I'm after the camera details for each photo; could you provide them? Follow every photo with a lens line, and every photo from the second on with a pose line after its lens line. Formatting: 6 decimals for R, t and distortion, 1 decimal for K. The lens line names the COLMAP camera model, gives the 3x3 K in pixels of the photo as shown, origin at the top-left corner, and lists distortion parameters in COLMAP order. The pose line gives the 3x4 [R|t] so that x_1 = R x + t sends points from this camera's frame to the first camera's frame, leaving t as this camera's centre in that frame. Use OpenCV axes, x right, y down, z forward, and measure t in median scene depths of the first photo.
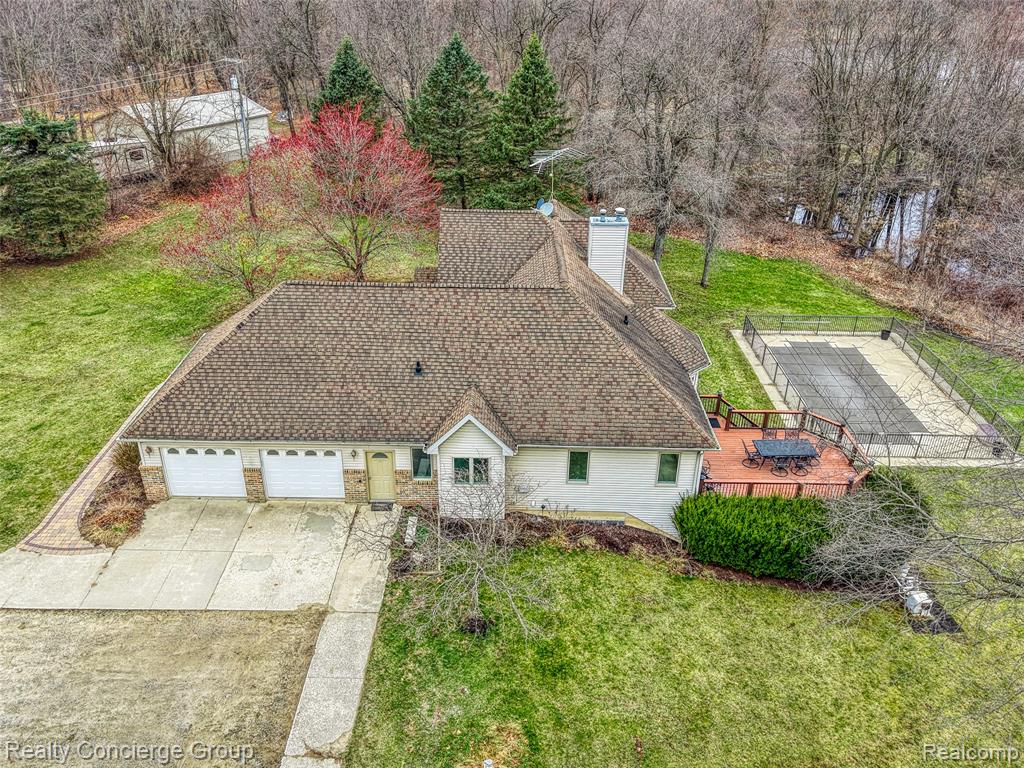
lens RADIAL K [[779.0, 0, 512.0], [0, 779.0, 384.0], [0, 0, 1]] dist [0.004172, -0.001903]
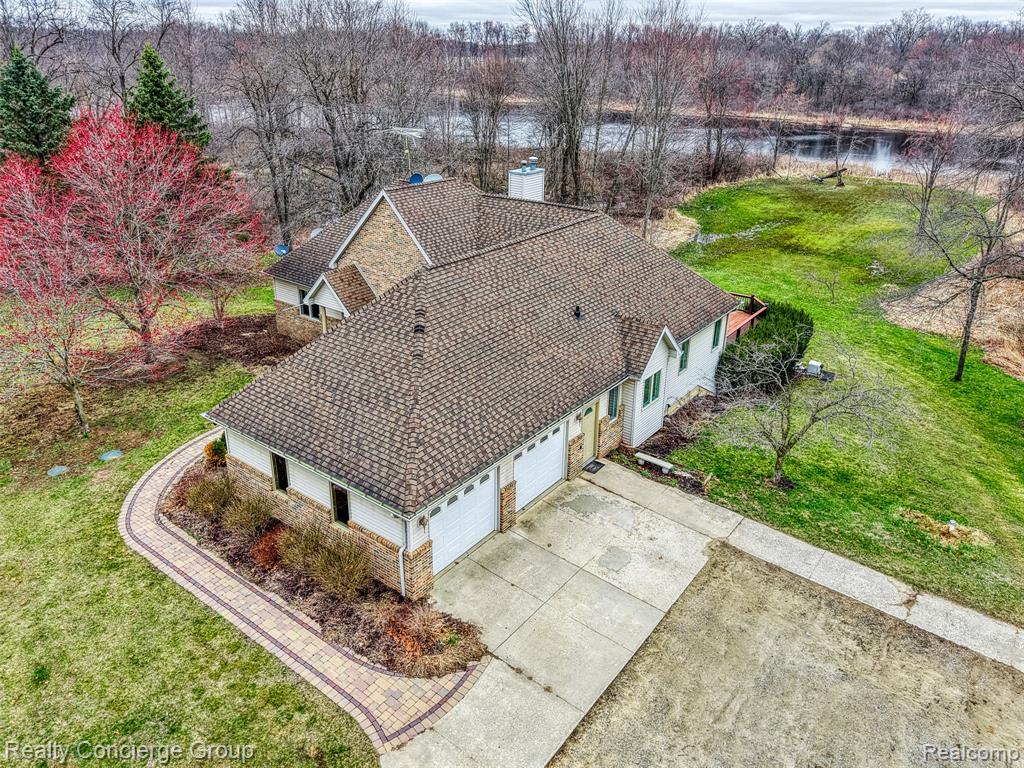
lens RADIAL K [[746.5, 0, 502.4], [0, 746.5, 337.4], [0, 0, 1]] dist [0.016387, -0.006504]
pose [[0.604324, -0.294341, 0.740376, -0.892179], [0.379321, 0.923476, 0.057517, -0.082454], [-0.700648, 0.246081, 0.669728, 0.461199]]
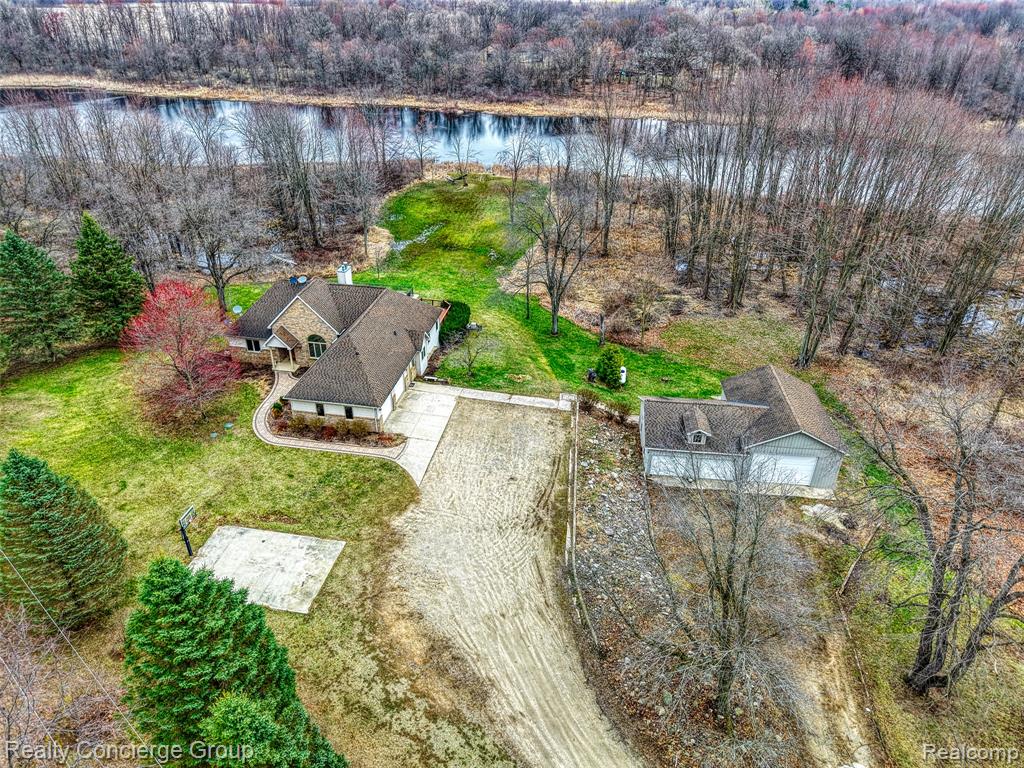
lens RADIAL K [[686.7, 0, 512.0], [0, 686.7, 384.0], [0, 0, 1]] dist [0.018268, -0.004386]
pose [[0.157715, -0.503818, 0.849290, -2.225122], [0.462236, 0.797677, 0.387362, -0.630550], [-0.872619, 0.331480, 0.358688, -0.158973]]
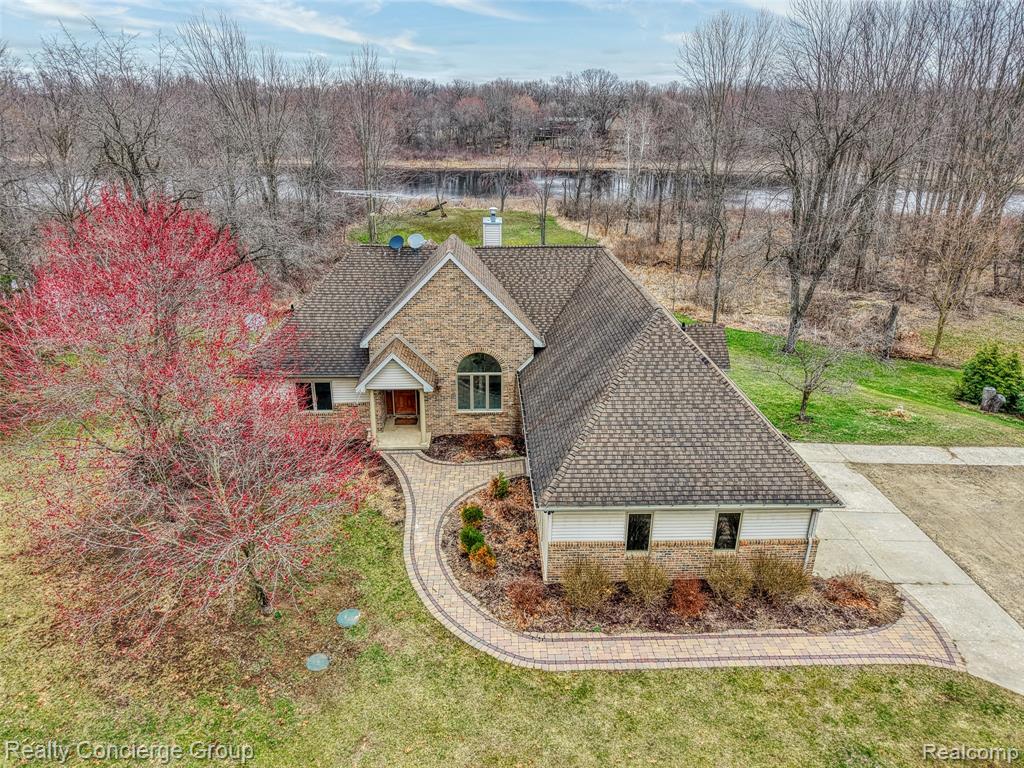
lens RADIAL K [[686.7, 0, 512.0], [0, 686.7, 384.0], [0, 0, 1]] dist [0.018268, -0.004386]
pose [[-0.050455, -0.388953, 0.919875, -1.097880], [0.468835, 0.804032, 0.365686, -0.455440], [-0.881843, 0.449720, 0.141787, 1.141426]]
